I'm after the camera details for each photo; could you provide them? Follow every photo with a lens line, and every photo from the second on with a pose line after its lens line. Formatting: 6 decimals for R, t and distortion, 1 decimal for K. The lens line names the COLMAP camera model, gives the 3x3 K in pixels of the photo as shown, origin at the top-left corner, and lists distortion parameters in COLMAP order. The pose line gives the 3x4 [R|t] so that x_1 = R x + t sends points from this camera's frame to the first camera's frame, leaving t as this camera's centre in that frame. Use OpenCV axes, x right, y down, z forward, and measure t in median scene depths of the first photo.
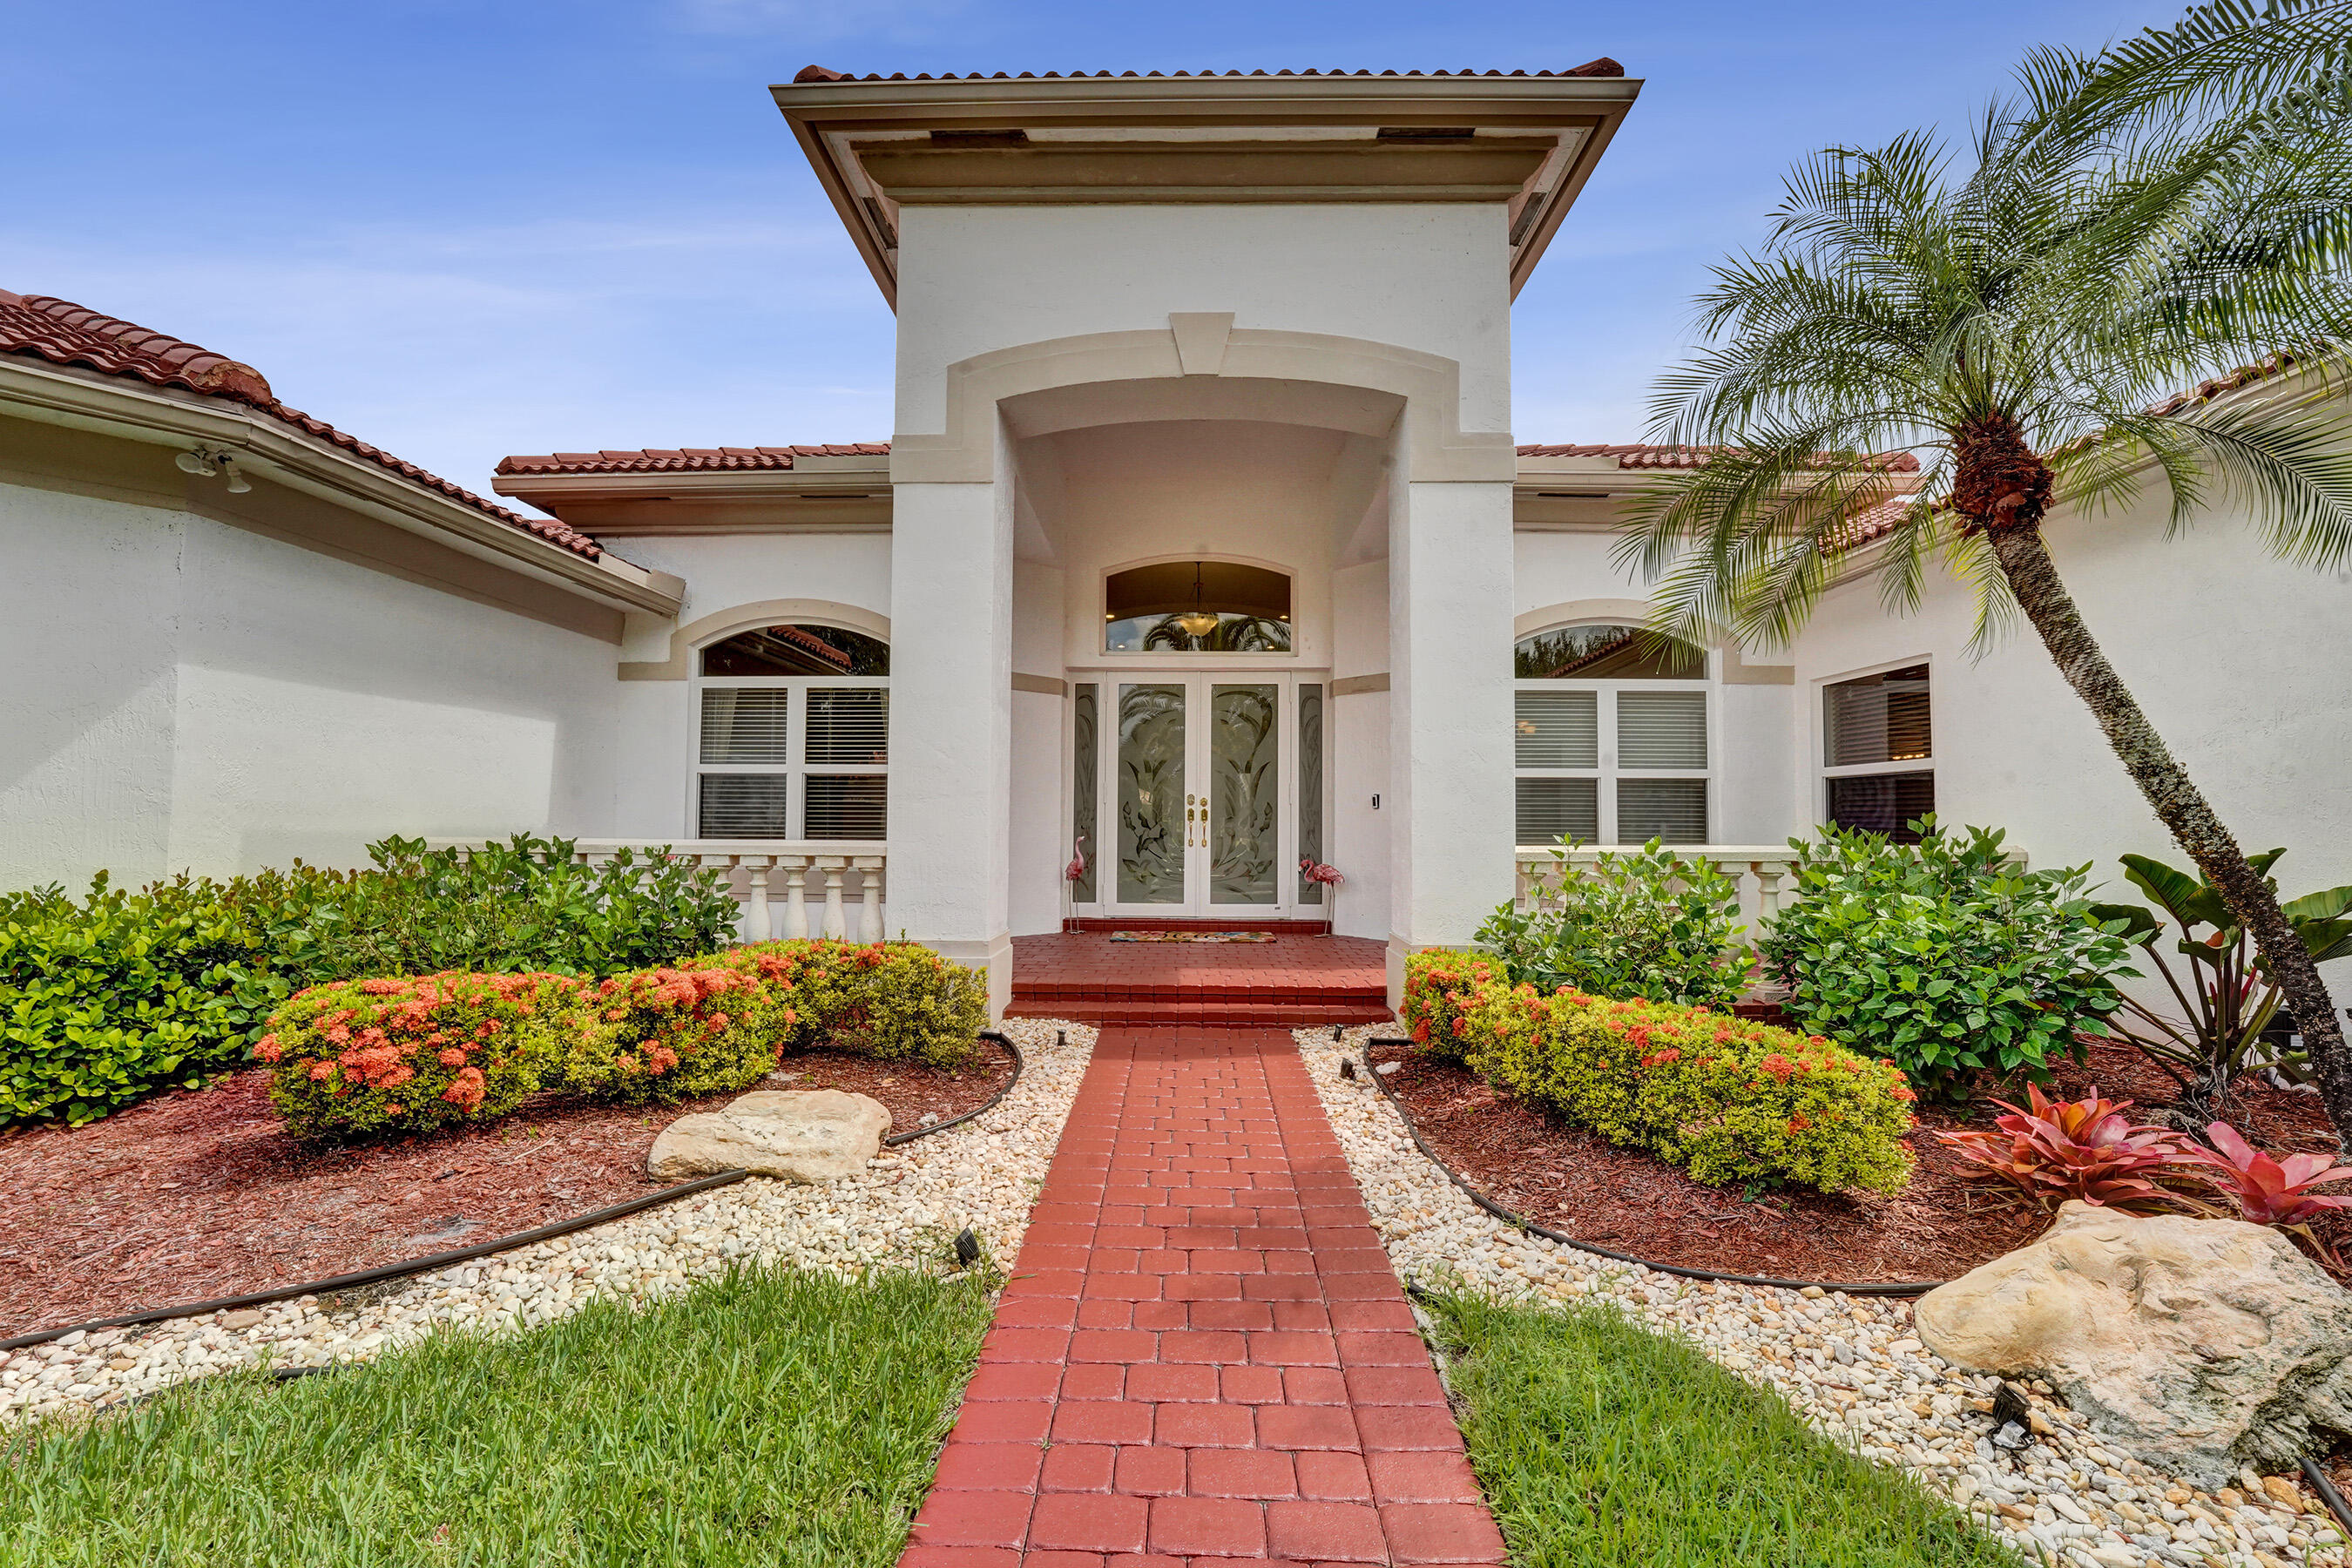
lens RADIAL K [[957.9, 0, 1176.0], [0, 957.9, 784.0], [0, 0, 1]] dist [-0.000698, 0.000016]
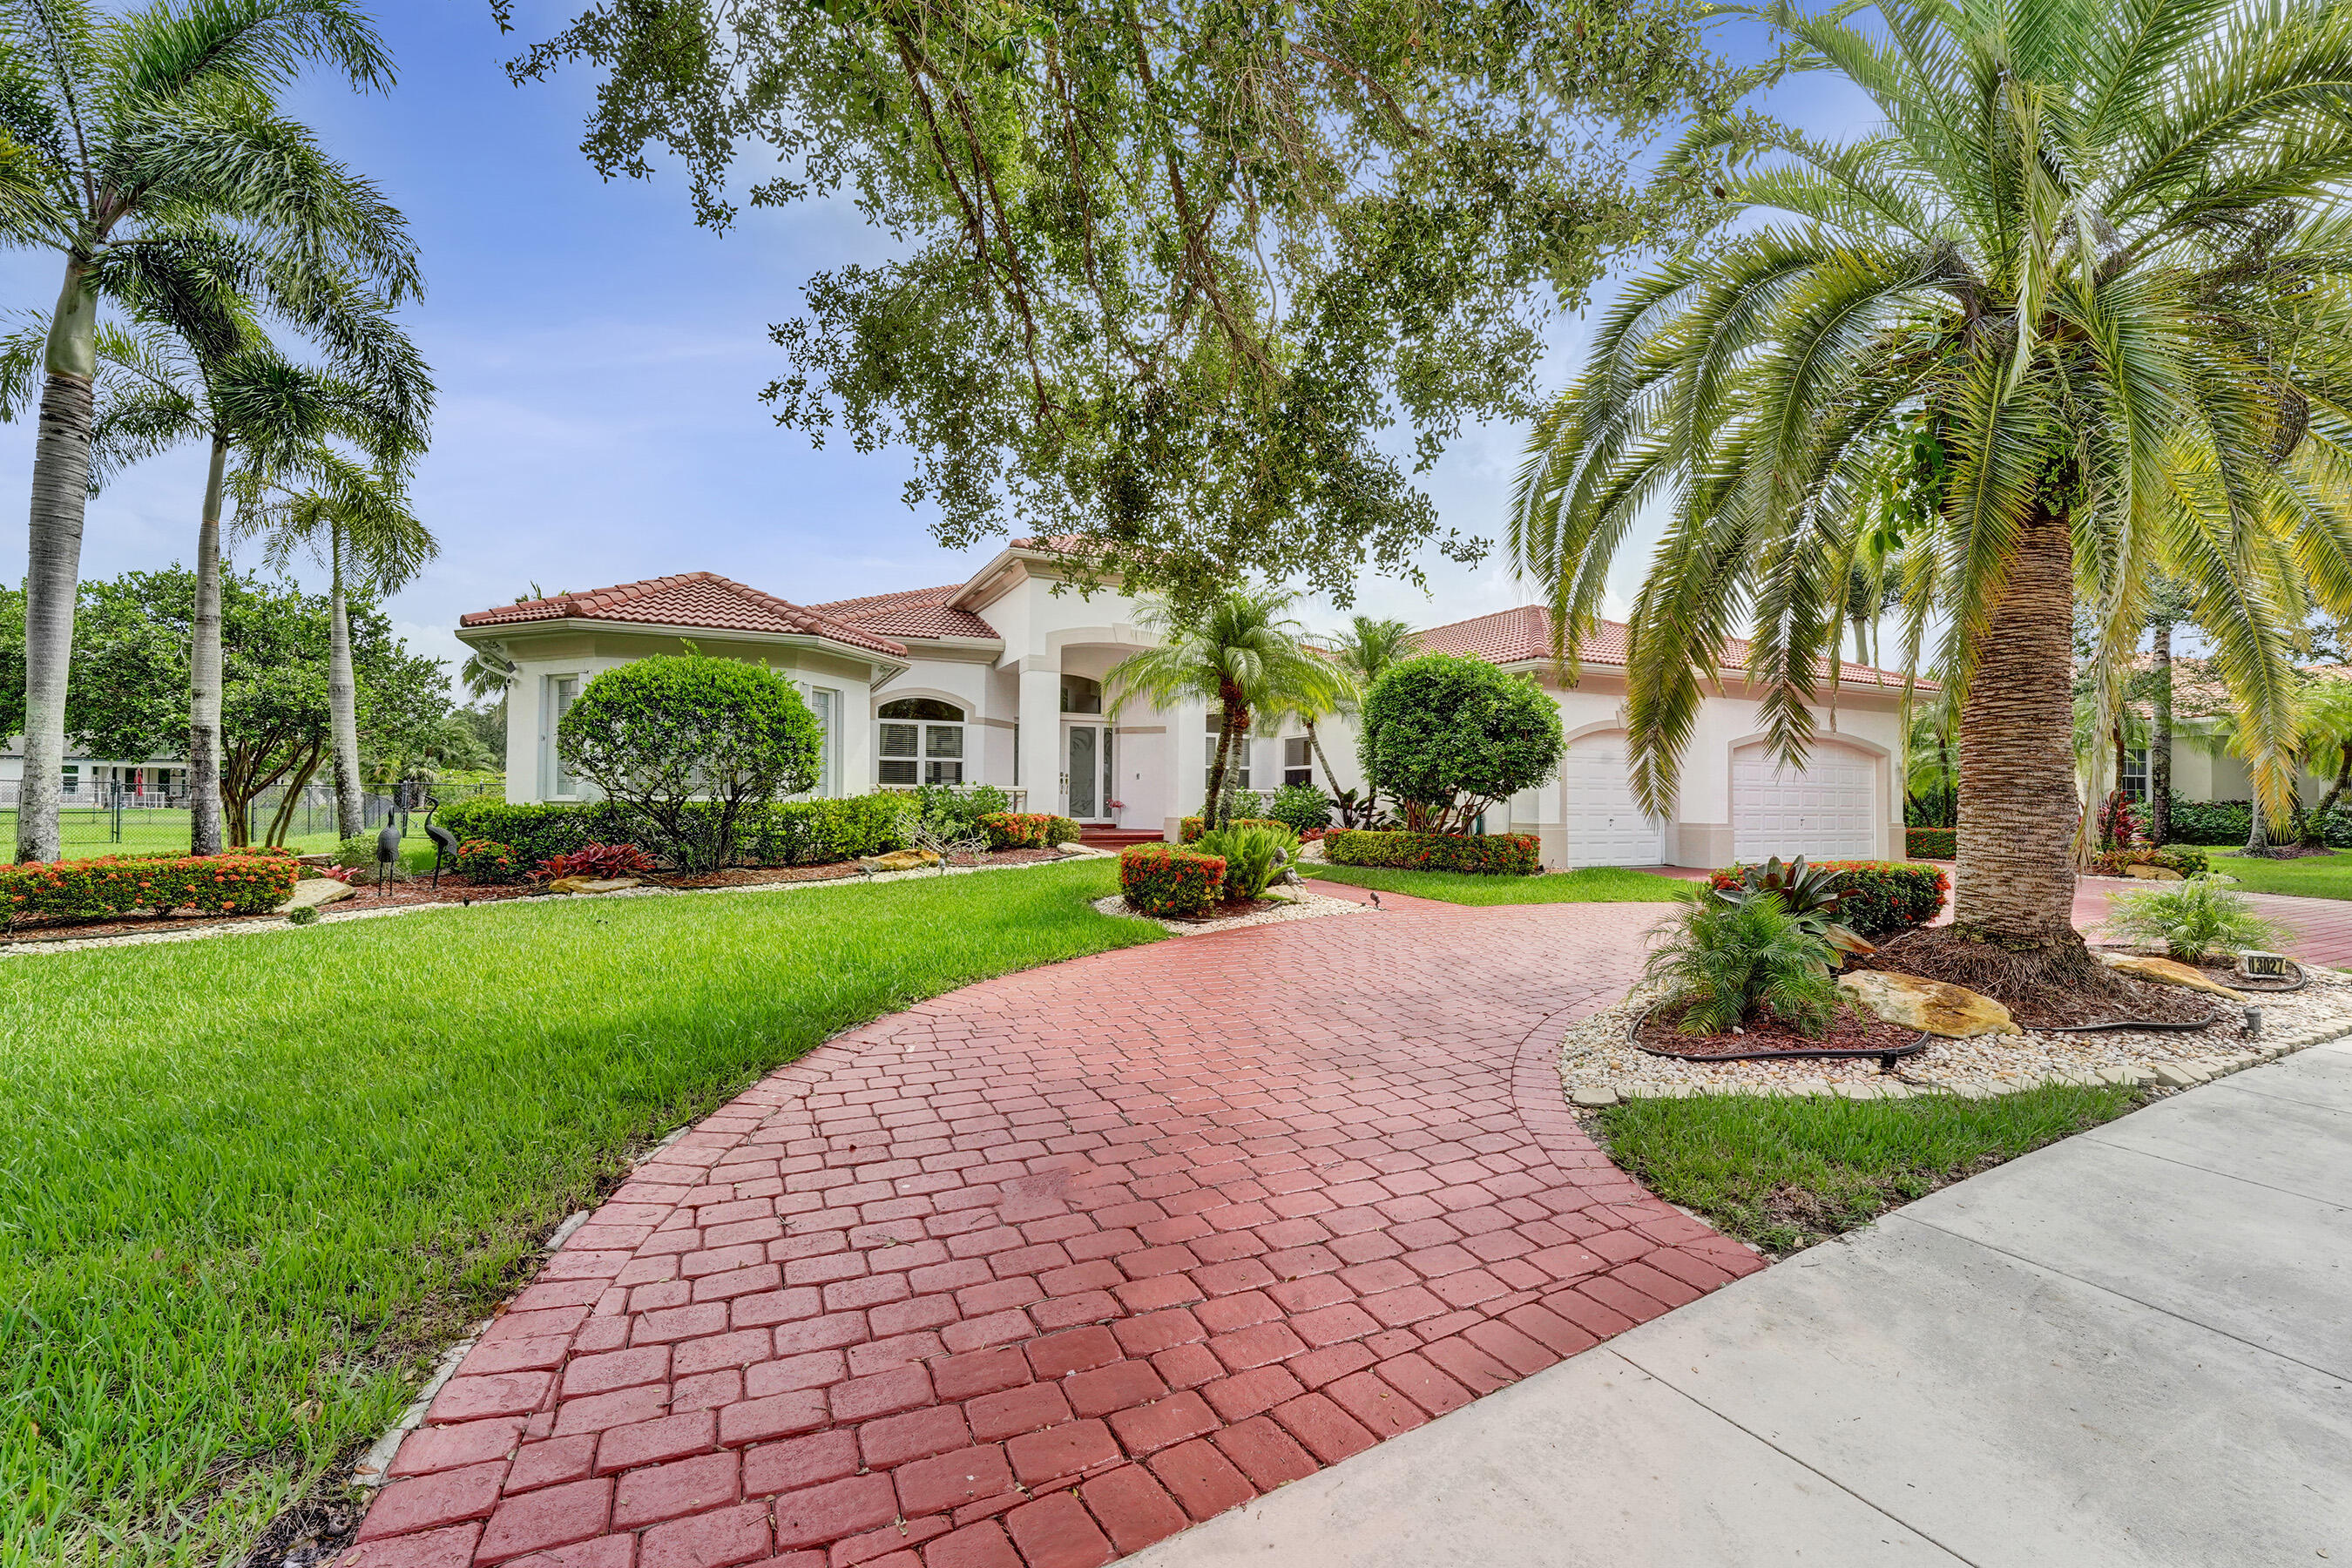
lens RADIAL K [[957.9, 0, 1176.0], [0, 957.9, 784.0], [0, 0, 1]] dist [-0.000698, 0.000016]
pose [[0.896693, 0.009601, 0.442549, -0.867486], [-0.021051, 0.999559, 0.020968, -0.017408], [-0.442152, -0.028118, 0.896499, -1.395676]]
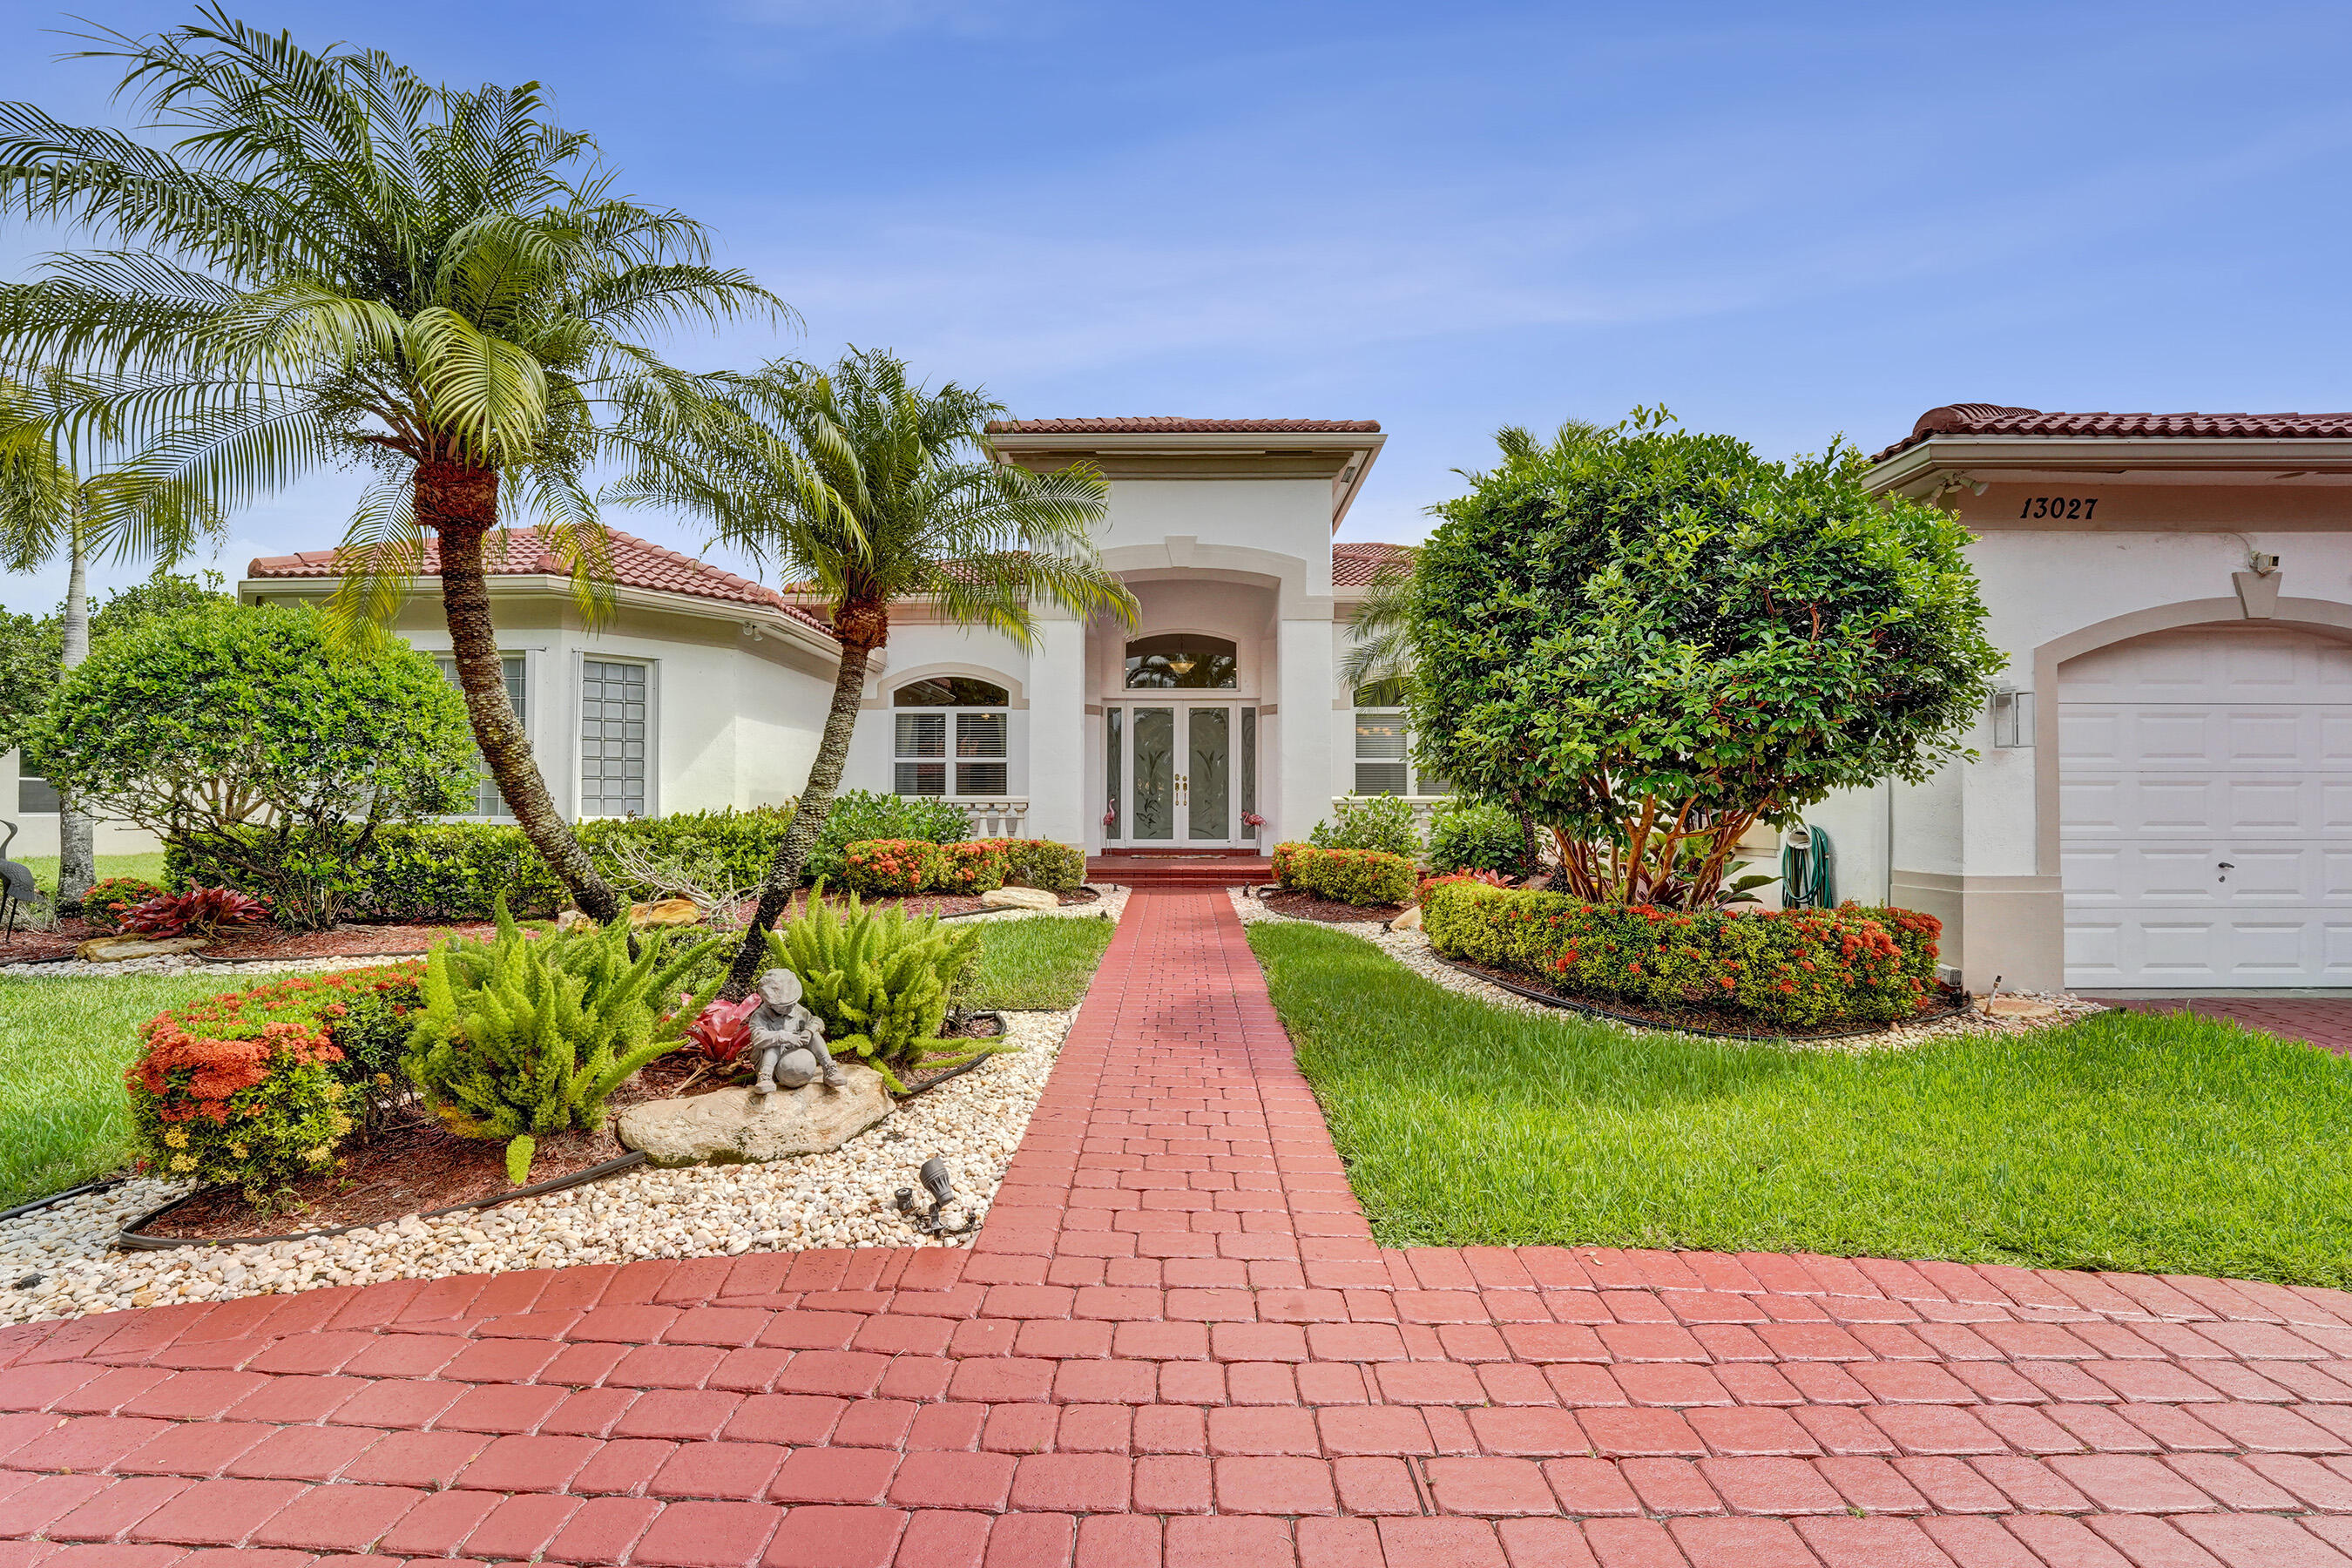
lens RADIAL K [[957.9, 0, 1176.0], [0, 957.9, 784.0], [0, 0, 1]] dist [-0.000698, 0.000016]
pose [[0.999935, -0.003025, 0.010990, -0.004907], [0.002849, 0.999868, 0.016007, 0.001484], [-0.011037, -0.015974, 0.999811, -0.747035]]
